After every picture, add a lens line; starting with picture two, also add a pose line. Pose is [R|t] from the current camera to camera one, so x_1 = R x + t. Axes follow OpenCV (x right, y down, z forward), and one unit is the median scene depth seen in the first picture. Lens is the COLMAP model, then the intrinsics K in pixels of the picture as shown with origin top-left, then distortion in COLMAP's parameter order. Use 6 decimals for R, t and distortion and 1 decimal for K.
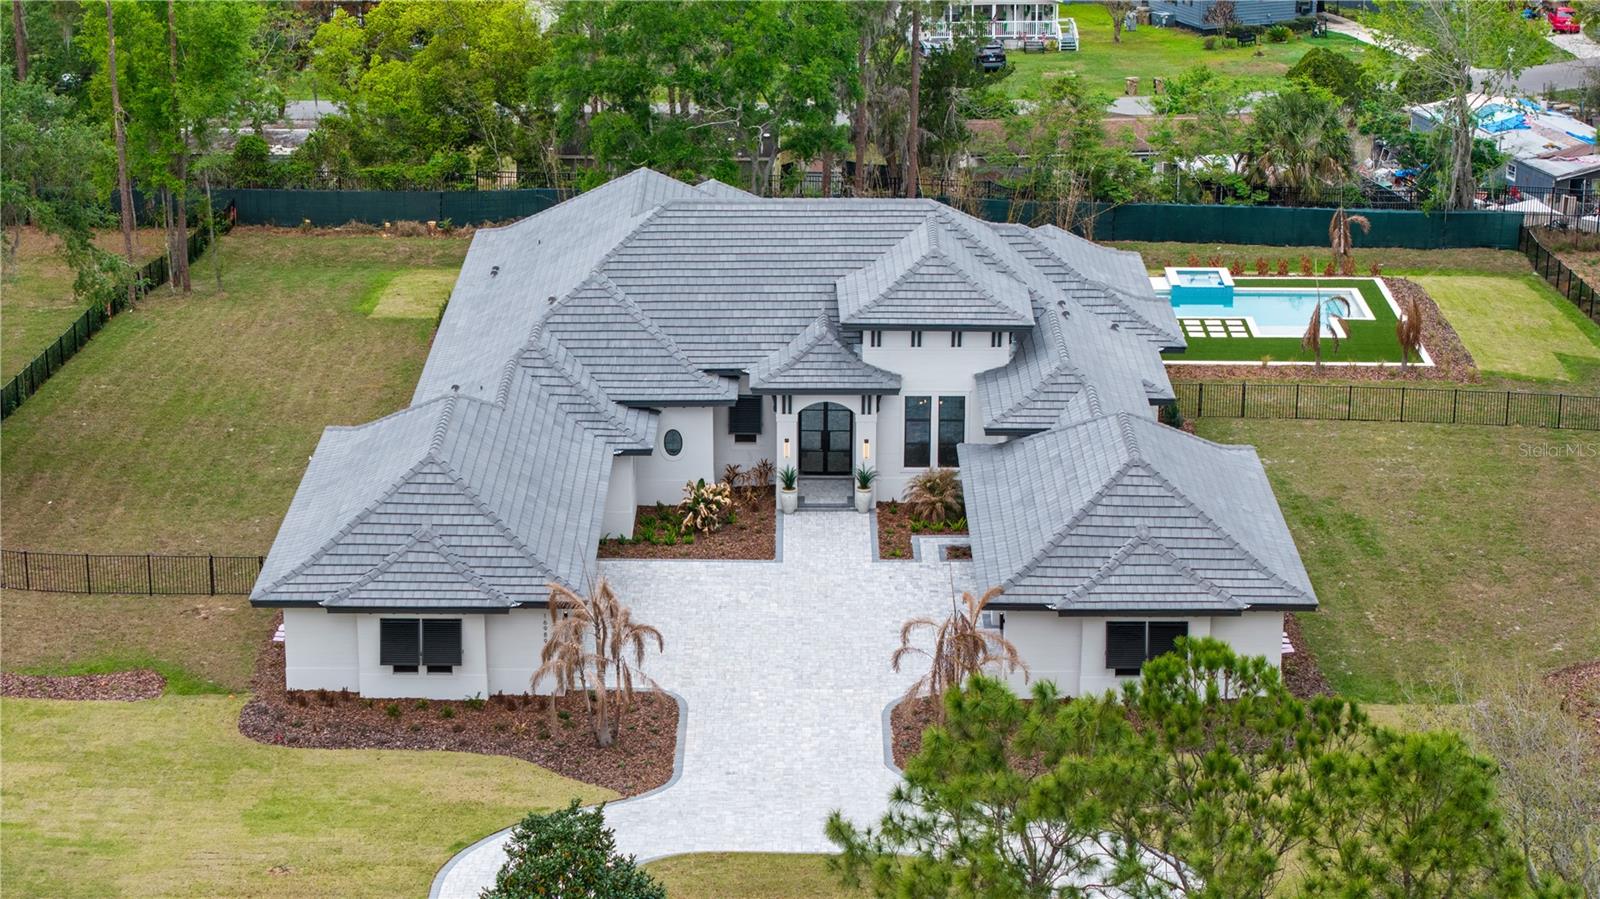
lens RADIAL K [[3281.4, 0, 800.0], [0, 3281.4, 449.5], [0, 0, 1]] dist [-0.033726, -0.026307]
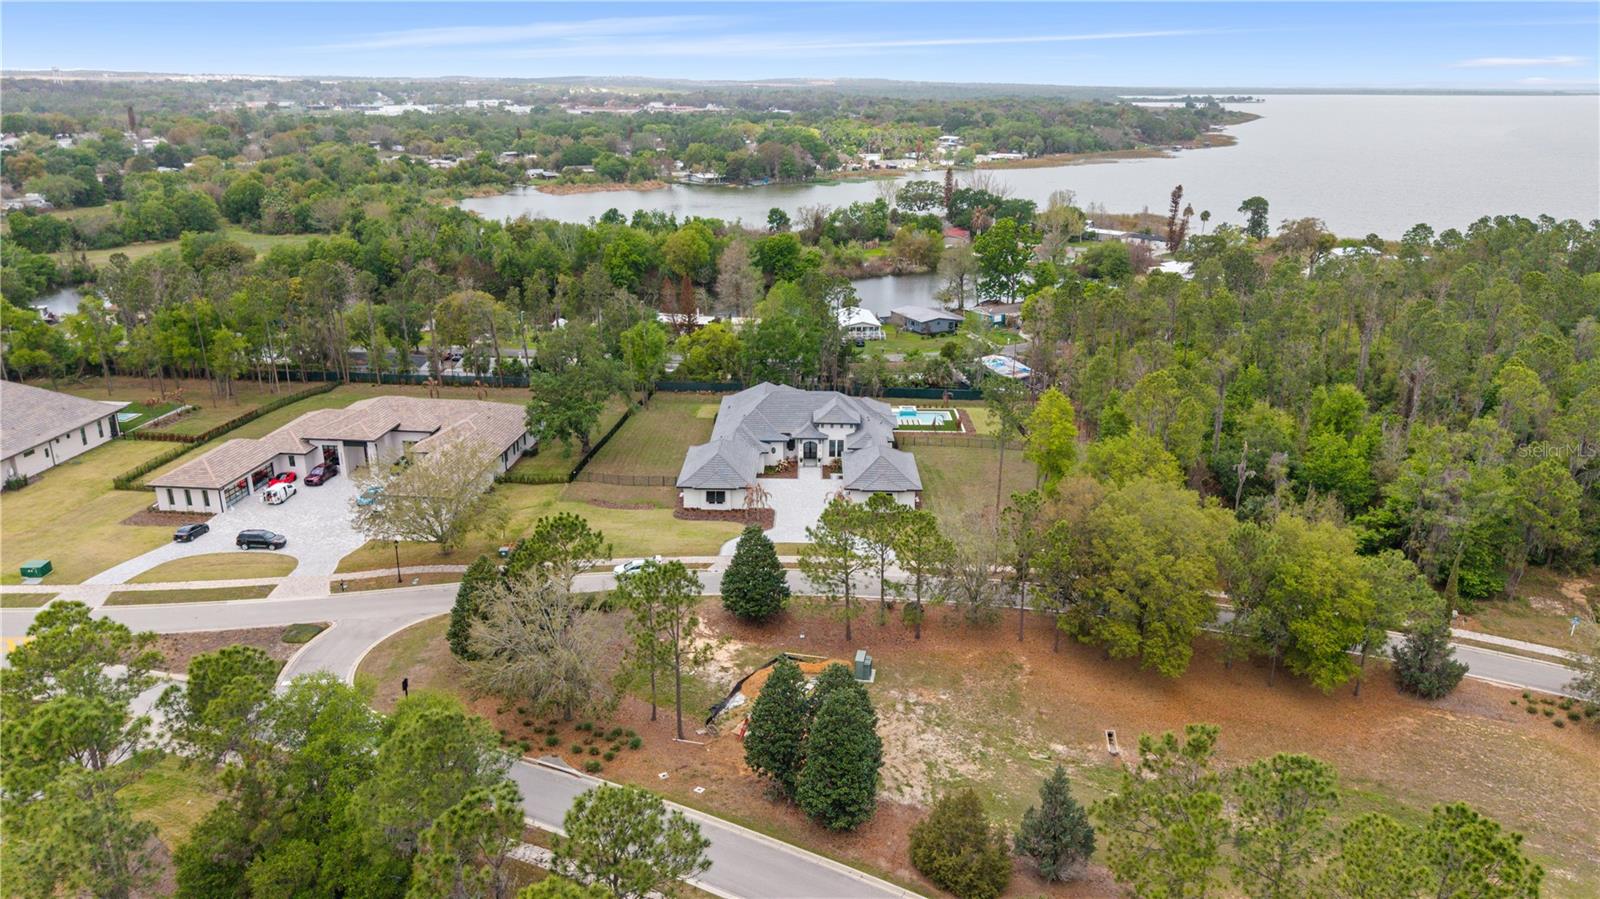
lens RADIAL K [[1072.4, 0, 800.0], [0, 1072.4, 449.5], [0, 0, 1]] dist [0.000922, -0.000695]
pose [[0.999922, 0.008273, -0.009380, 0.007685], [-0.008265, 0.999965, 0.000931, -0.005016], [0.009387, -0.000853, 0.999956, -0.360031]]
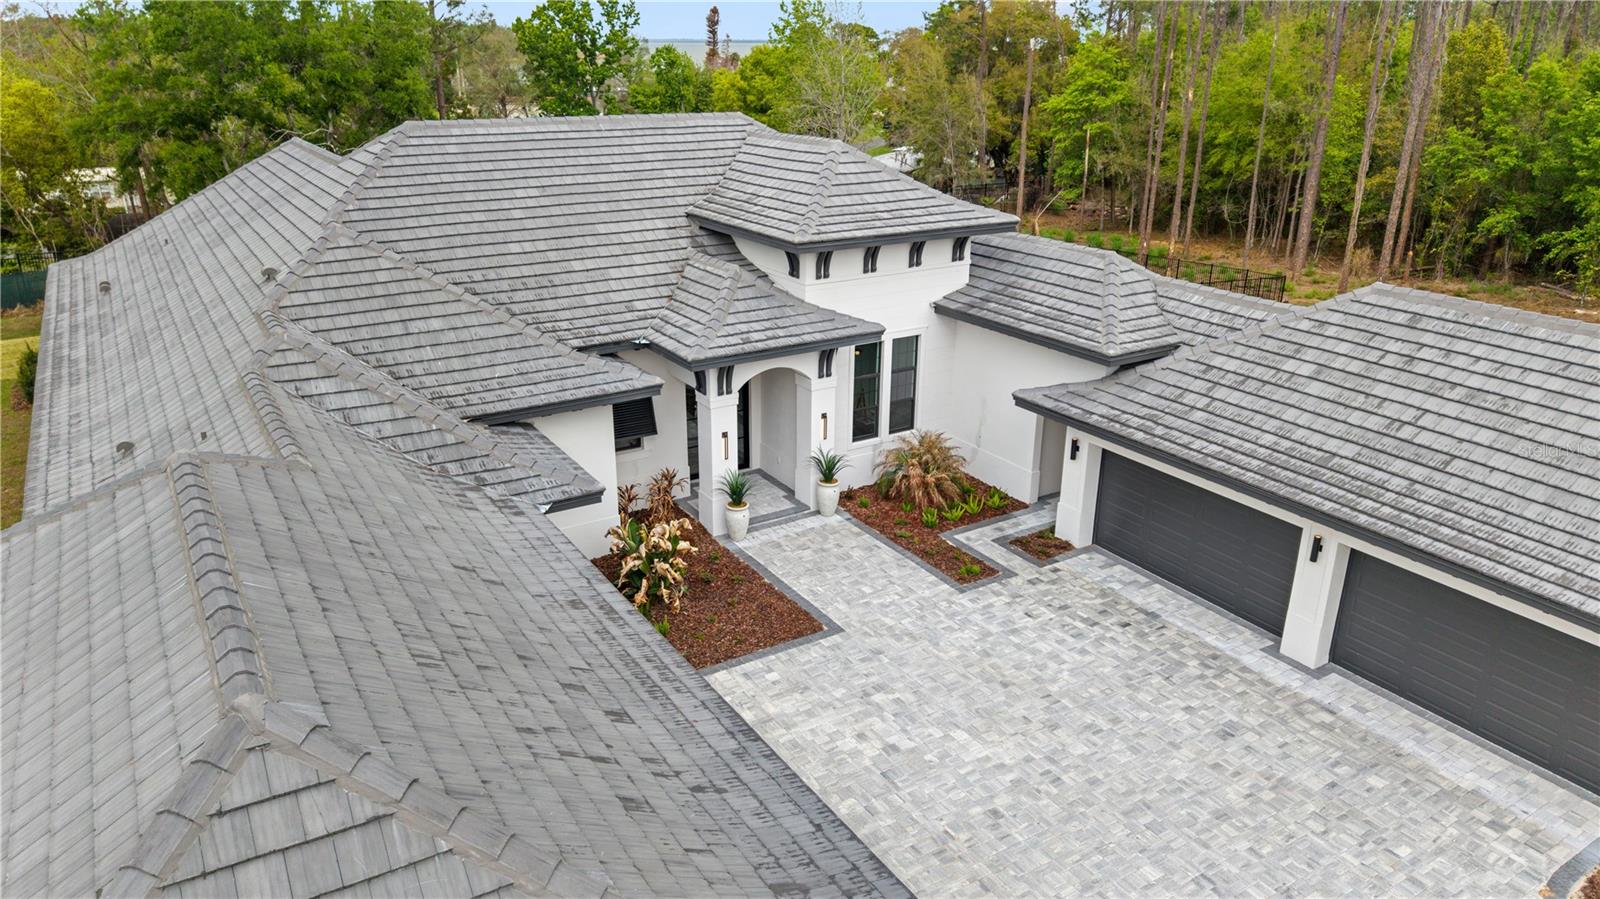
lens RADIAL K [[1072.4, 0, 800.0], [0, 1072.4, 449.5], [0, 0, 1]] dist [0.000922, -0.000695]
pose [[0.842380, -0.184493, 0.506318, -0.100995], [0.166035, 0.982717, 0.081846, -0.014949], [-0.512668, 0.015121, 0.858454, 0.805766]]
